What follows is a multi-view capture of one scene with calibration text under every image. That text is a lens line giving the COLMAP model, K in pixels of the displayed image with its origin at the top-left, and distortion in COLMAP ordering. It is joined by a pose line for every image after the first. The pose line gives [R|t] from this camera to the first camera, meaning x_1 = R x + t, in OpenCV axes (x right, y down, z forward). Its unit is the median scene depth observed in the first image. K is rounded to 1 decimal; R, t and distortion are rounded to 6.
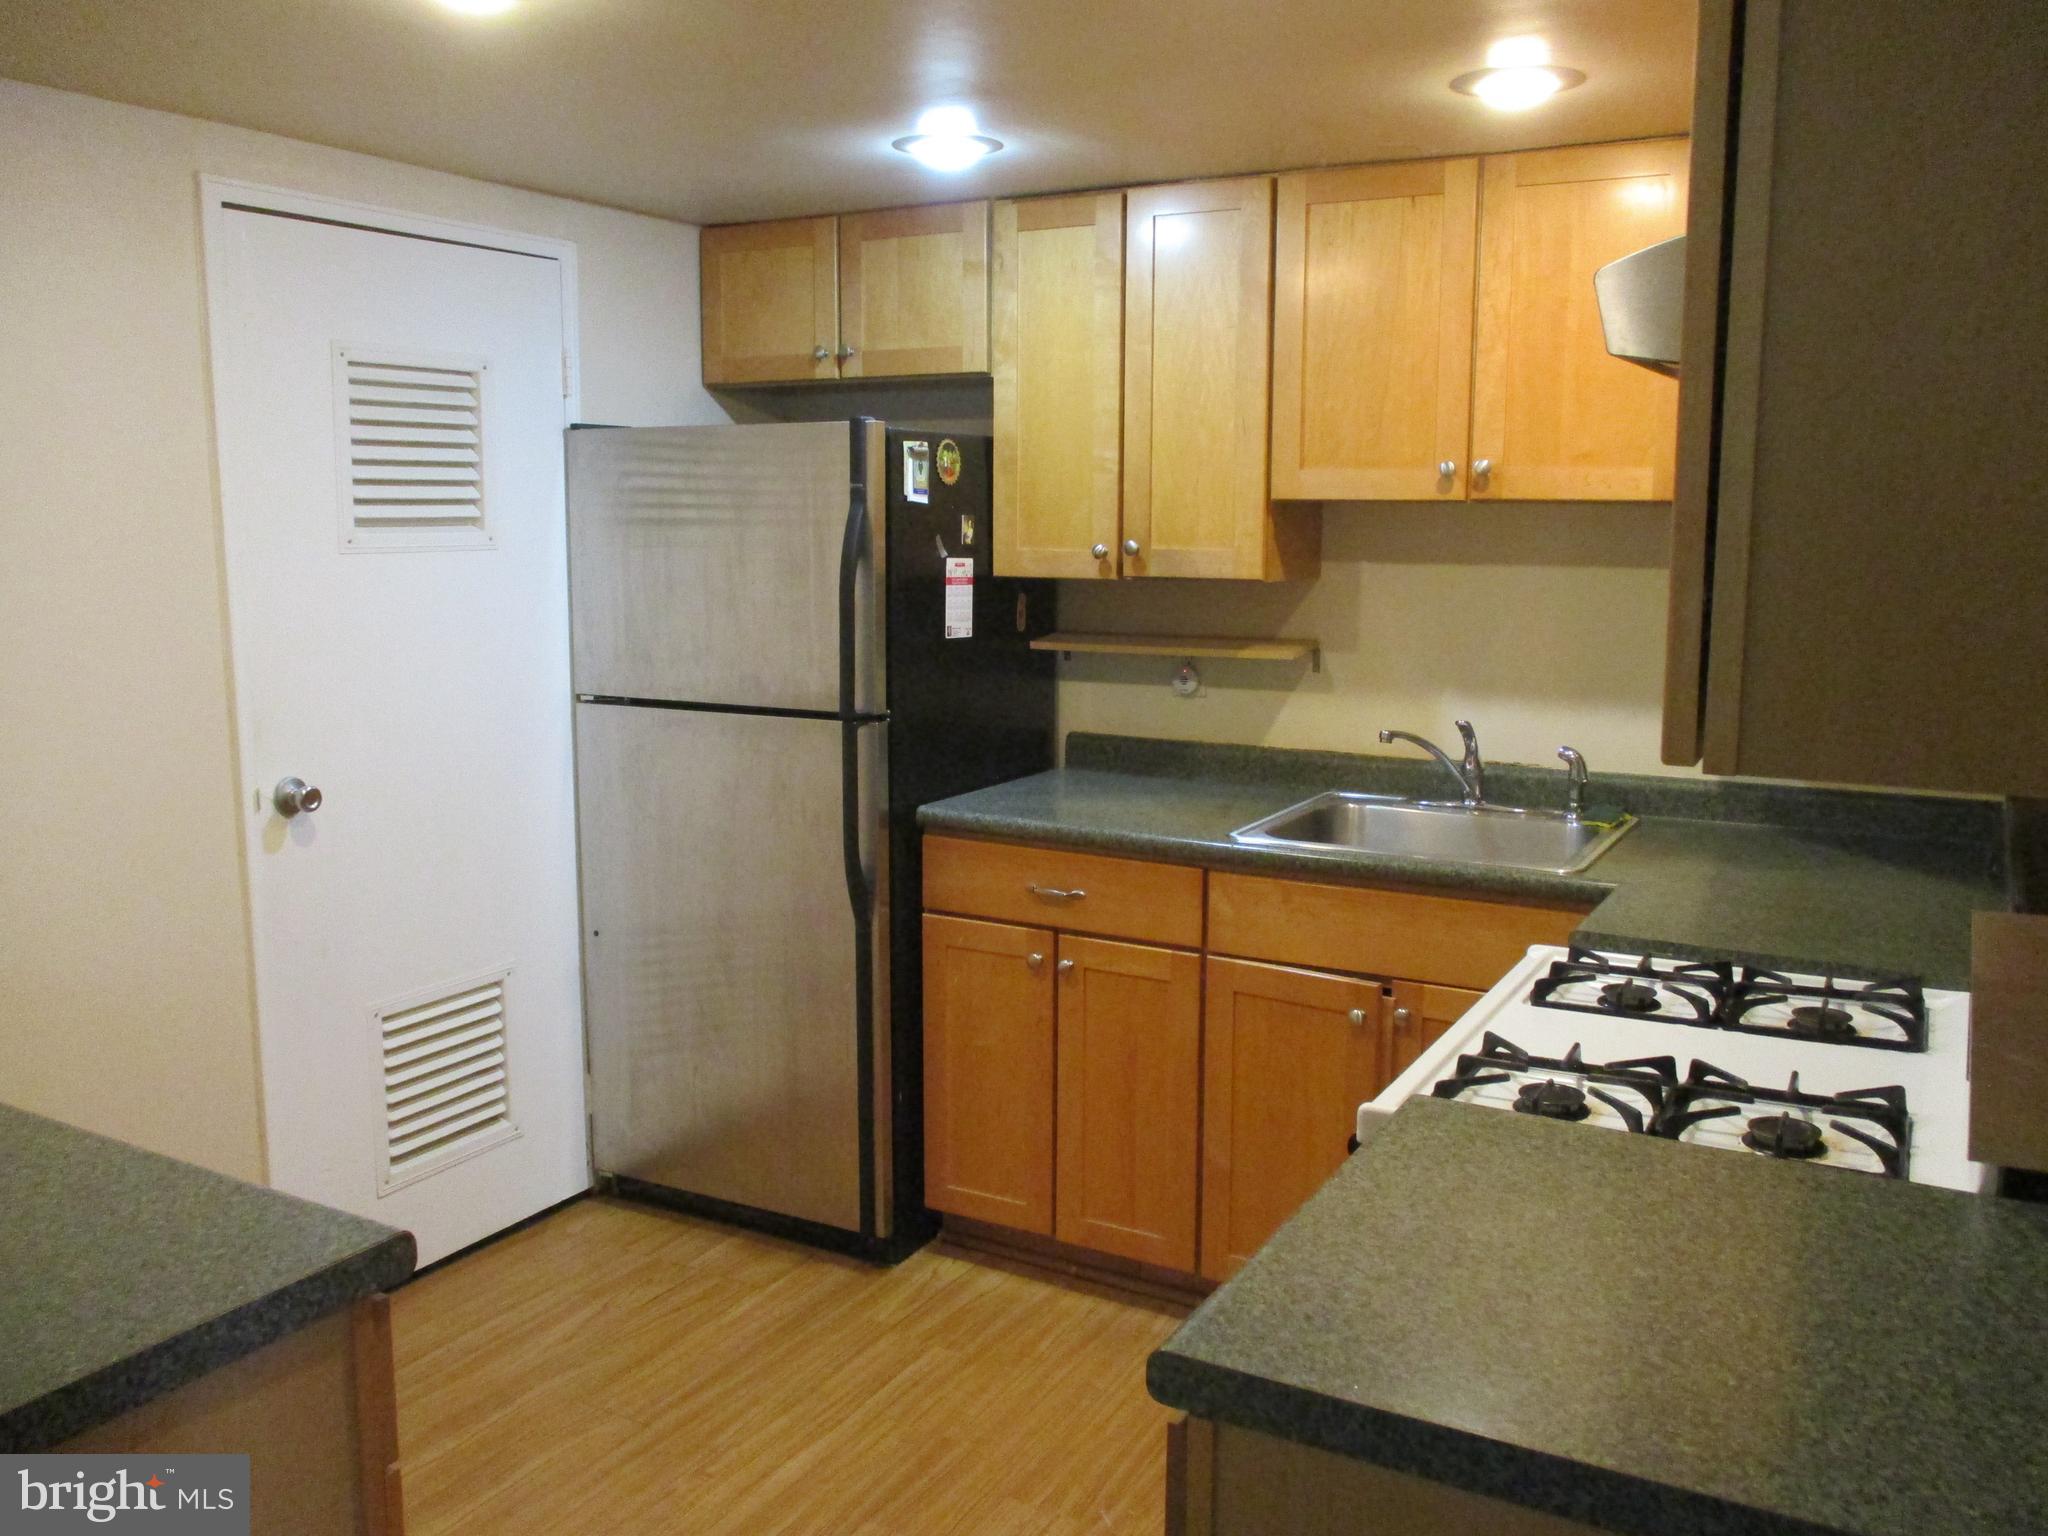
lens RADIAL K [[1709.0, 0, 1033.4], [0, 1709.0, 766.3], [0, 0, 1]] dist [-0.017334, -0.002865]
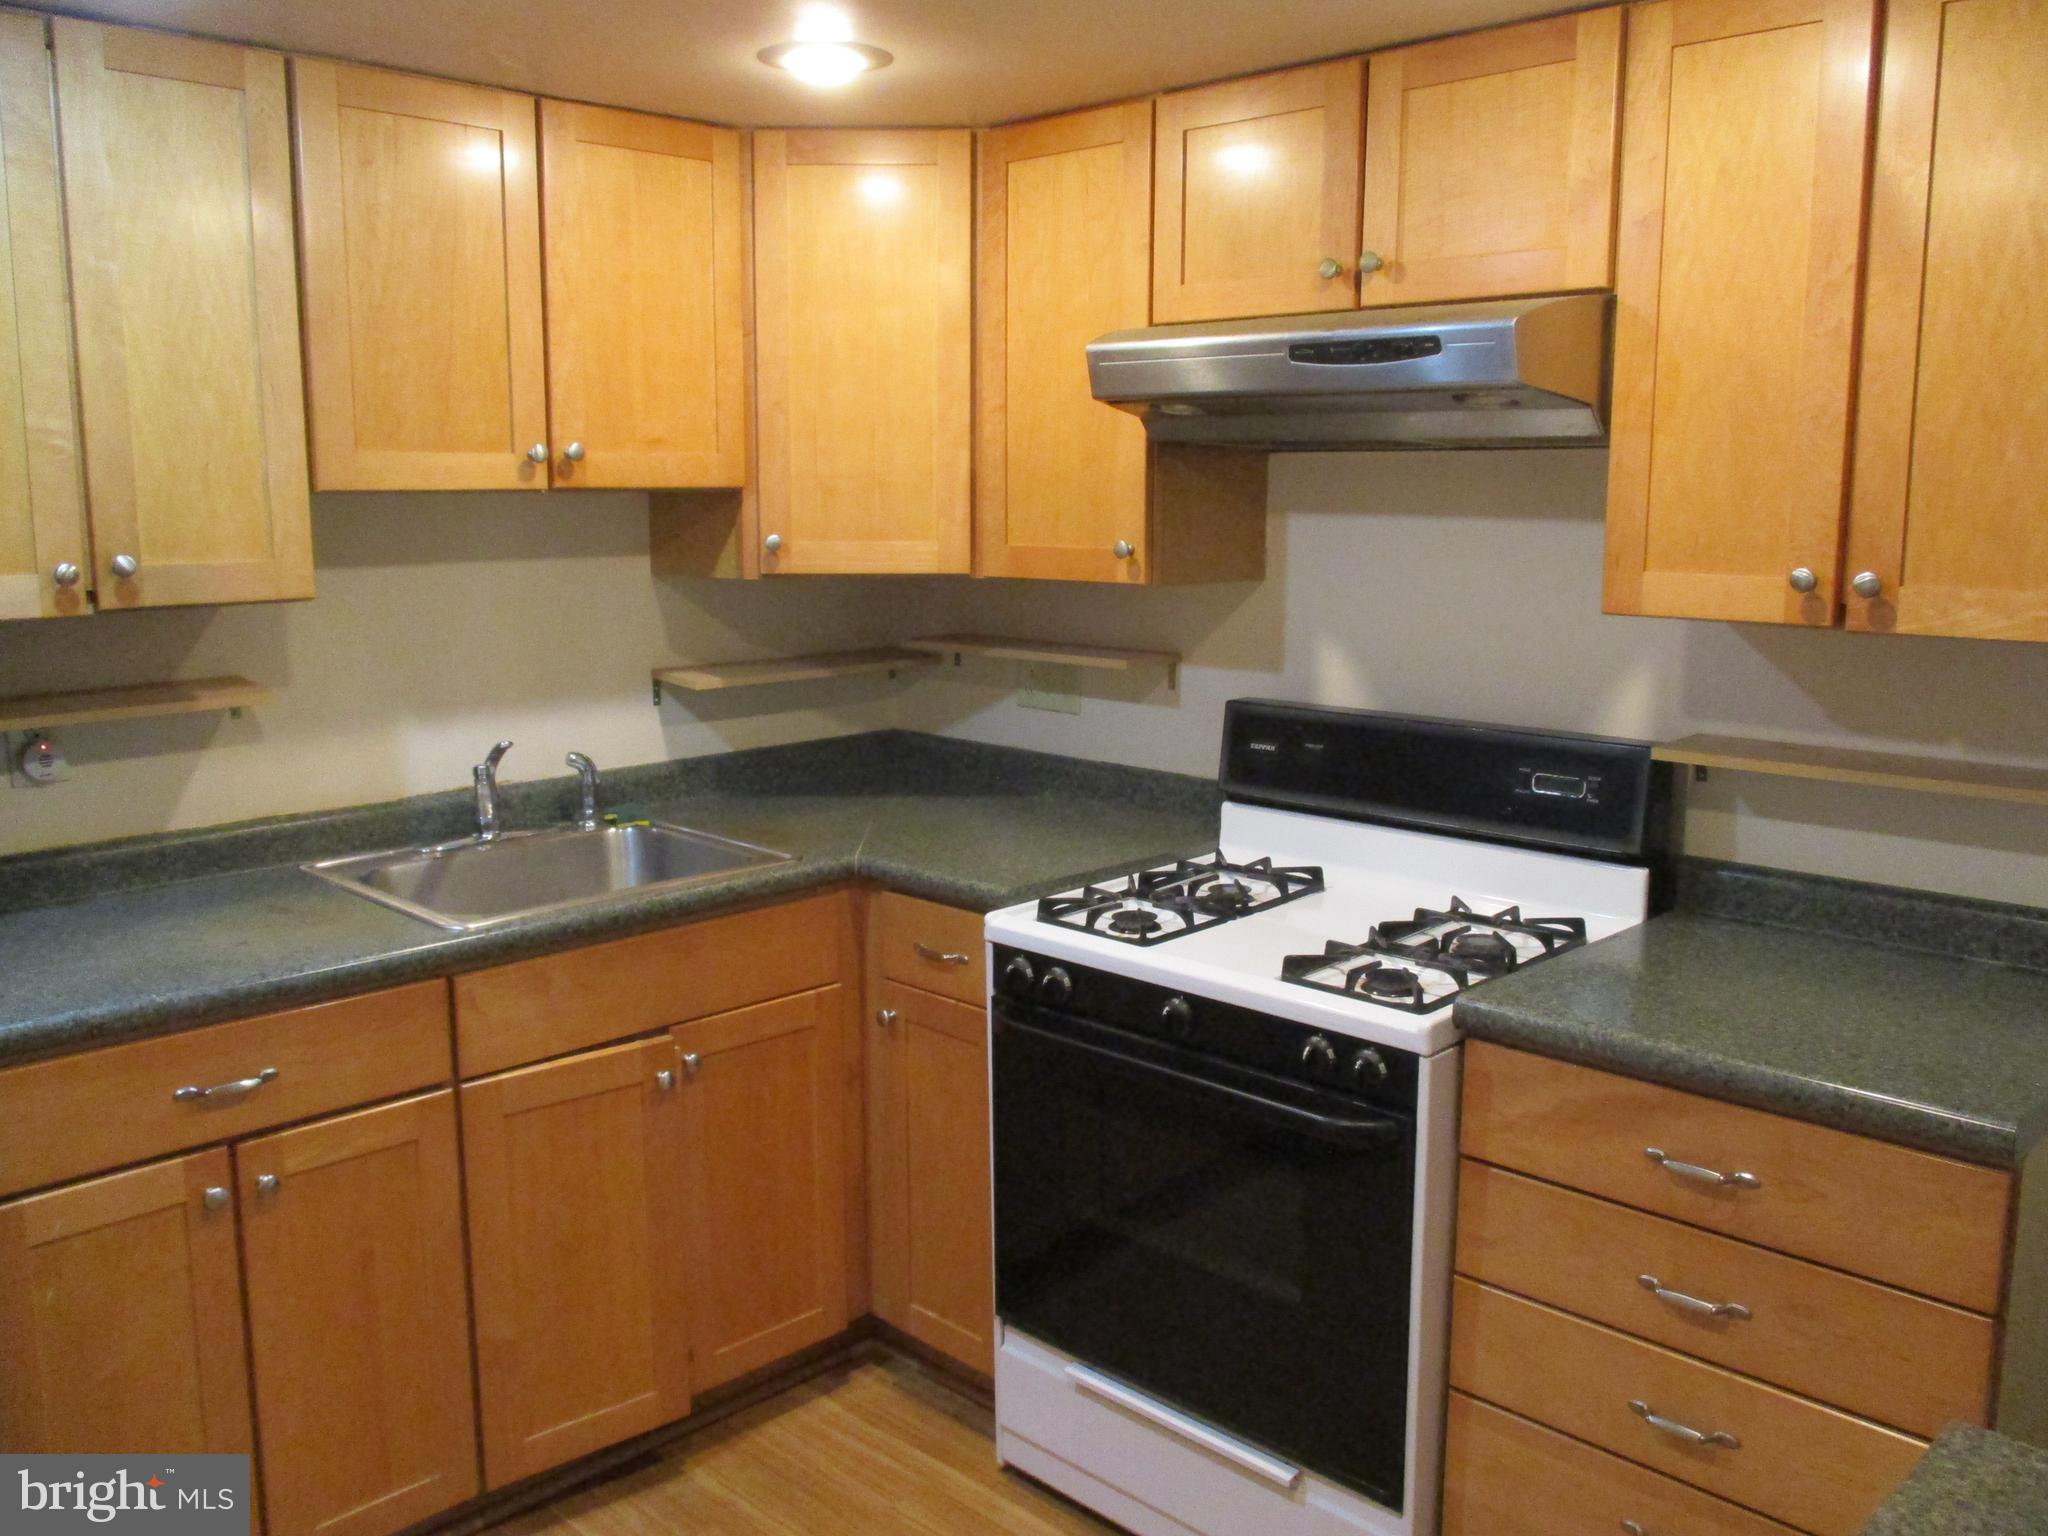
lens RADIAL K [[1709.0, 0, 1032.9], [0, 1709.0, 766.4], [0, 0, 1]] dist [-0.017334, -0.002865]
pose [[0.259377, -0.164624, 0.951642, -0.516819], [0.149560, 0.980325, 0.128822, -0.086868], [-0.954125, 0.108915, 0.278895, 0.505154]]
